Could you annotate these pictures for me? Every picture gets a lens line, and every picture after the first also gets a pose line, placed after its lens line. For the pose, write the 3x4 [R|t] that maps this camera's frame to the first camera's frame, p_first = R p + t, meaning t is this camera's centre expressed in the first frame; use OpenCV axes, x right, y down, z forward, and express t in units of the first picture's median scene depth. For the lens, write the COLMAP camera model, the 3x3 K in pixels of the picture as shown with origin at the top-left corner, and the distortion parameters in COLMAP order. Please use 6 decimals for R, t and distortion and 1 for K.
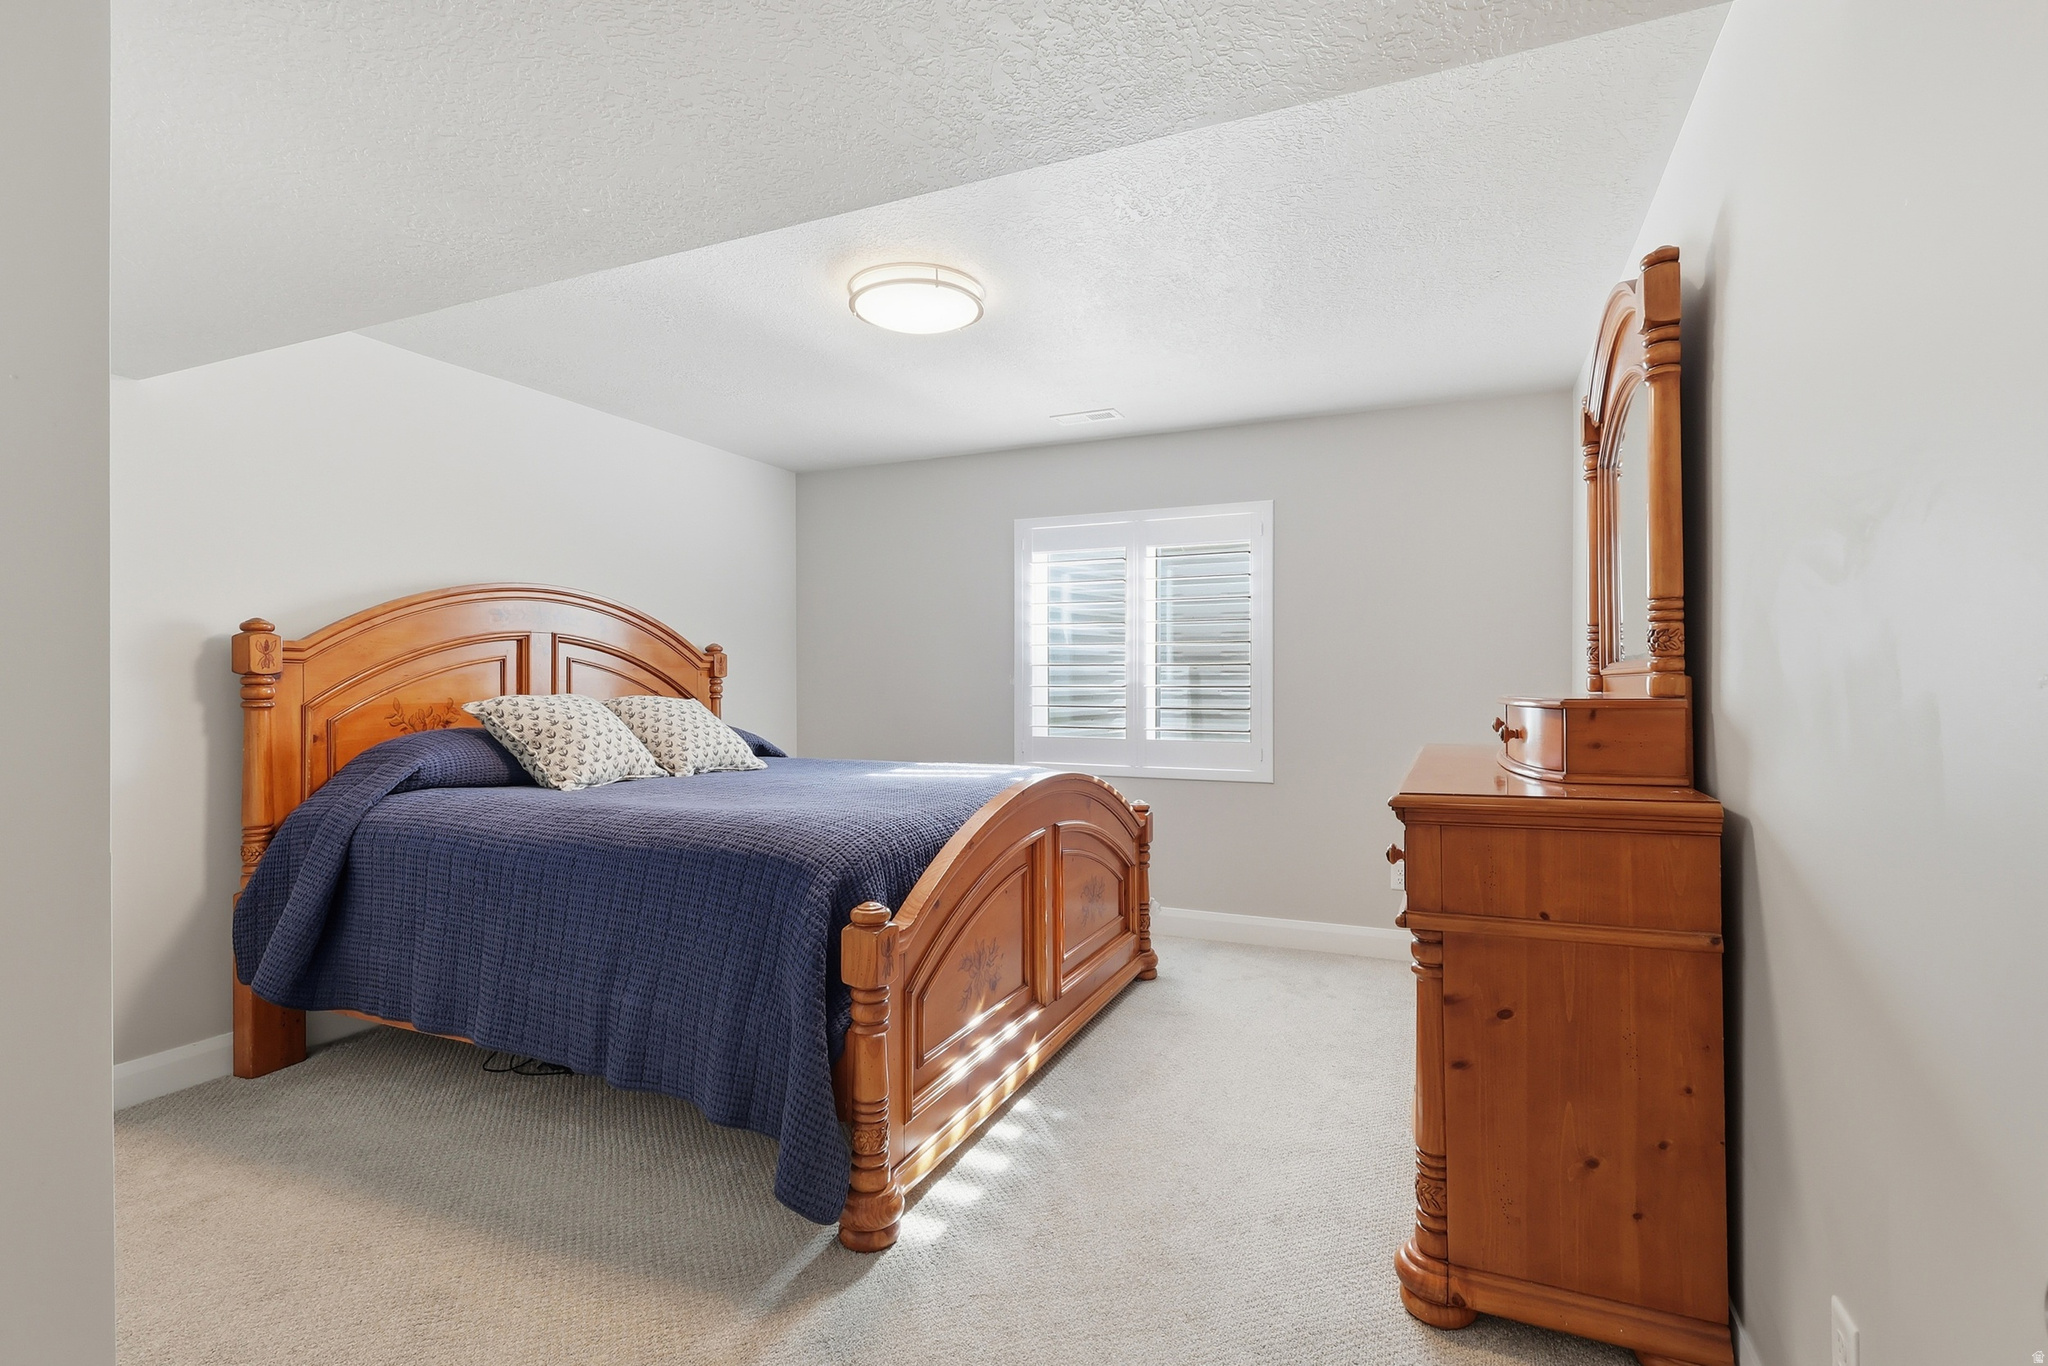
lens RADIAL K [[945.8, 0, 1024.0], [0, 945.8, 683.0], [0, 0, 1]] dist [-0.005119, 0.000123]
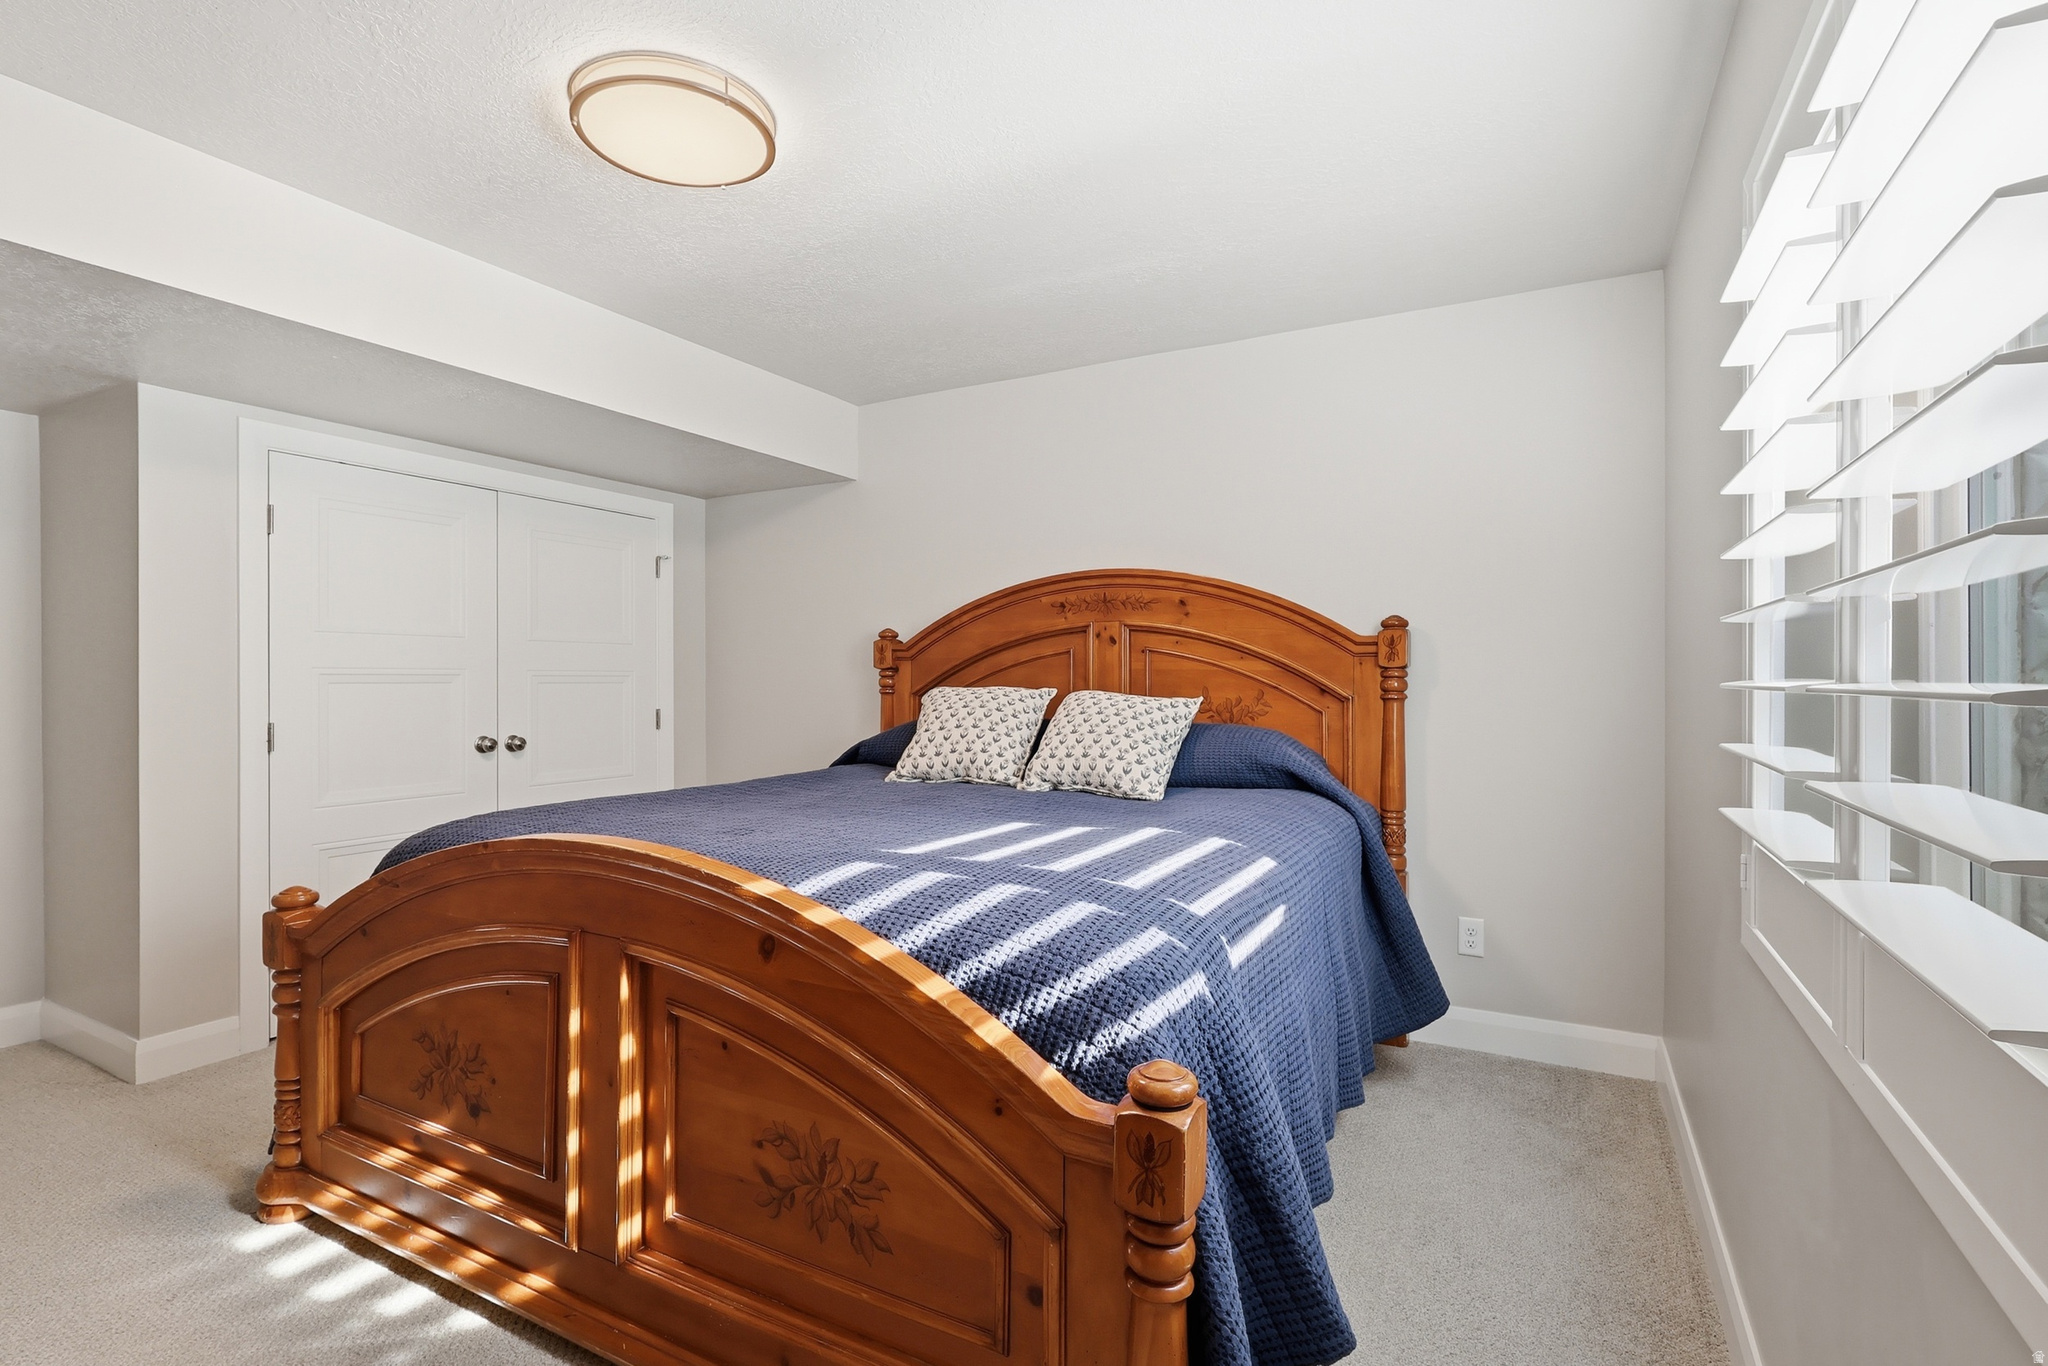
lens RADIAL K [[945.8, 0, 1024.0], [0, 945.8, 683.0], [0, 0, 1]] dist [-0.005119, 0.000123]
pose [[-0.085437, 0.004287, -0.996334, 0.477549], [-0.003079, 0.999985, 0.004566, 0.003409], [0.996339, 0.003458, -0.085423, 1.130957]]
